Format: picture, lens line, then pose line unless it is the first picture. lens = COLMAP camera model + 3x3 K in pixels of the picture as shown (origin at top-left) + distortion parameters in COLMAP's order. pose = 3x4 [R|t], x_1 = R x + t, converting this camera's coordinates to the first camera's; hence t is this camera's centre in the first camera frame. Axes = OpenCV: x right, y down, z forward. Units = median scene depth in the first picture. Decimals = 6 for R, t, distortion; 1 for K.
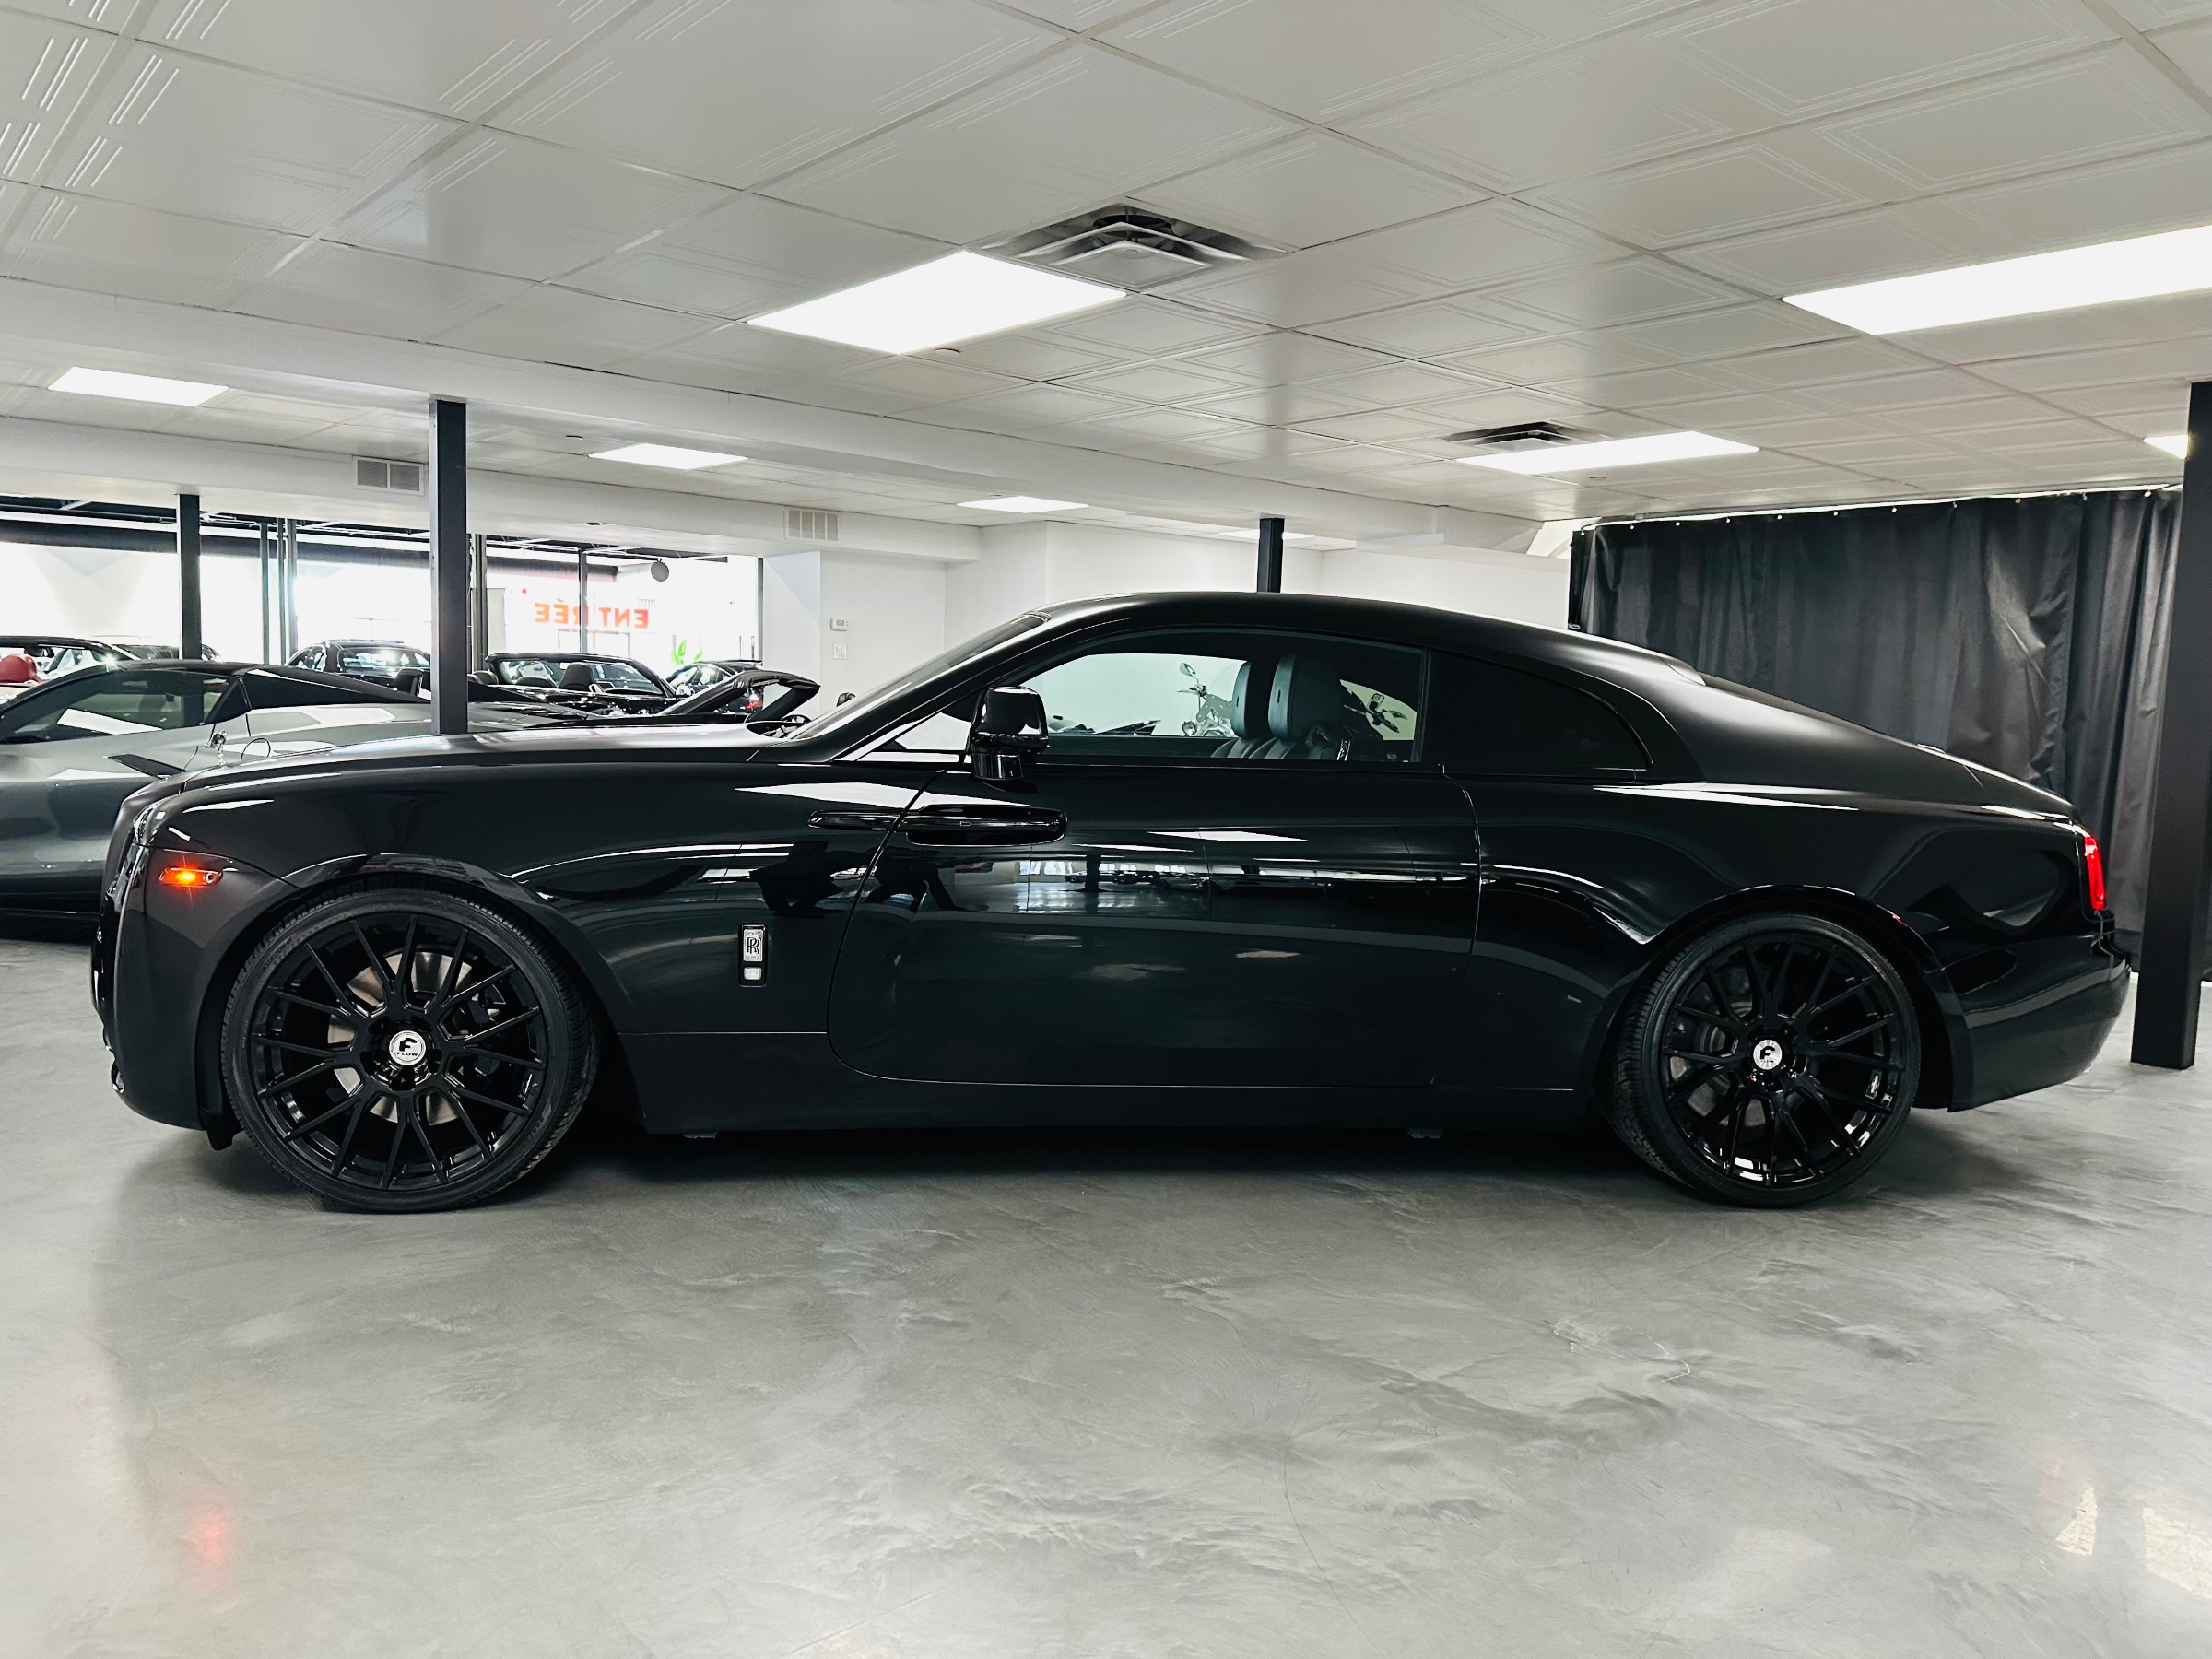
lens RADIAL K [[1522.6, 0, 1101.2], [0, 1522.6, 781.7], [0, 0, 1]] dist [0.094580, -0.073675]
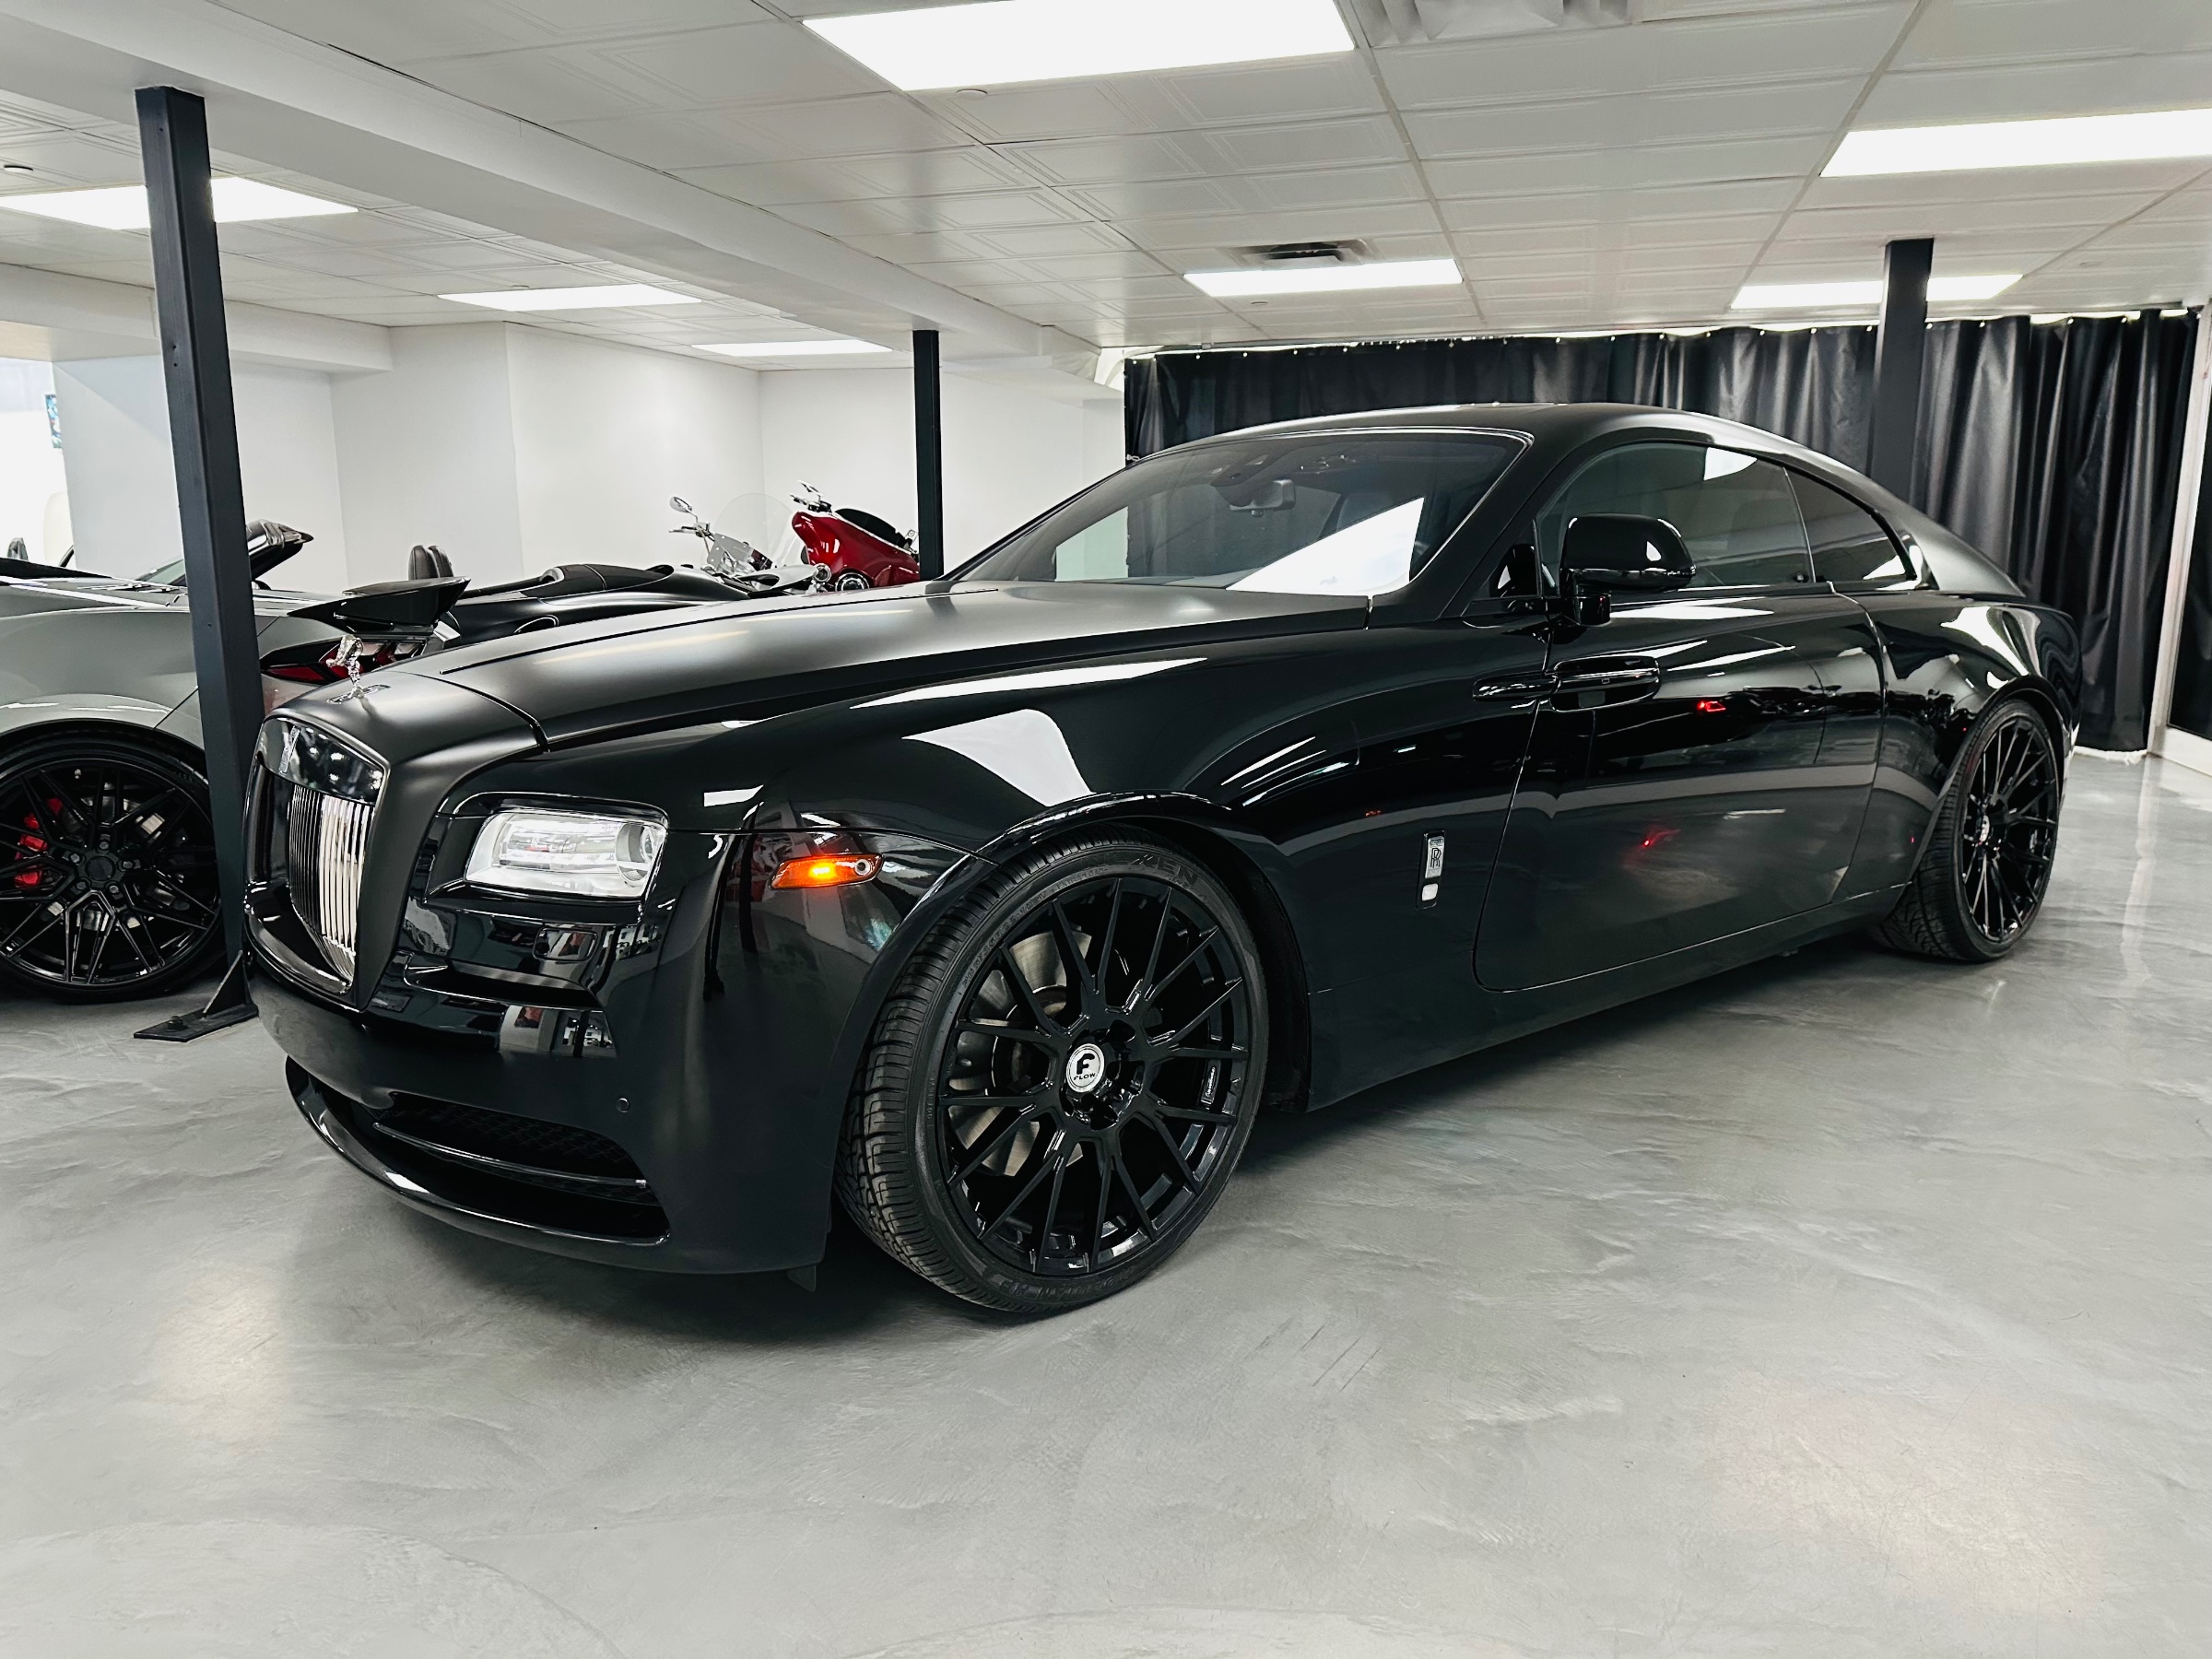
lens RADIAL K [[1522.6, 0, 1101.2], [0, 1522.6, 781.7], [0, 0, 1]] dist [0.094580, -0.073675]
pose [[0.850838, -0.117069, 0.512220, -0.704204], [0.062343, 0.990469, 0.122818, -0.036812], [-0.521717, -0.072565, 0.850027, 0.378211]]
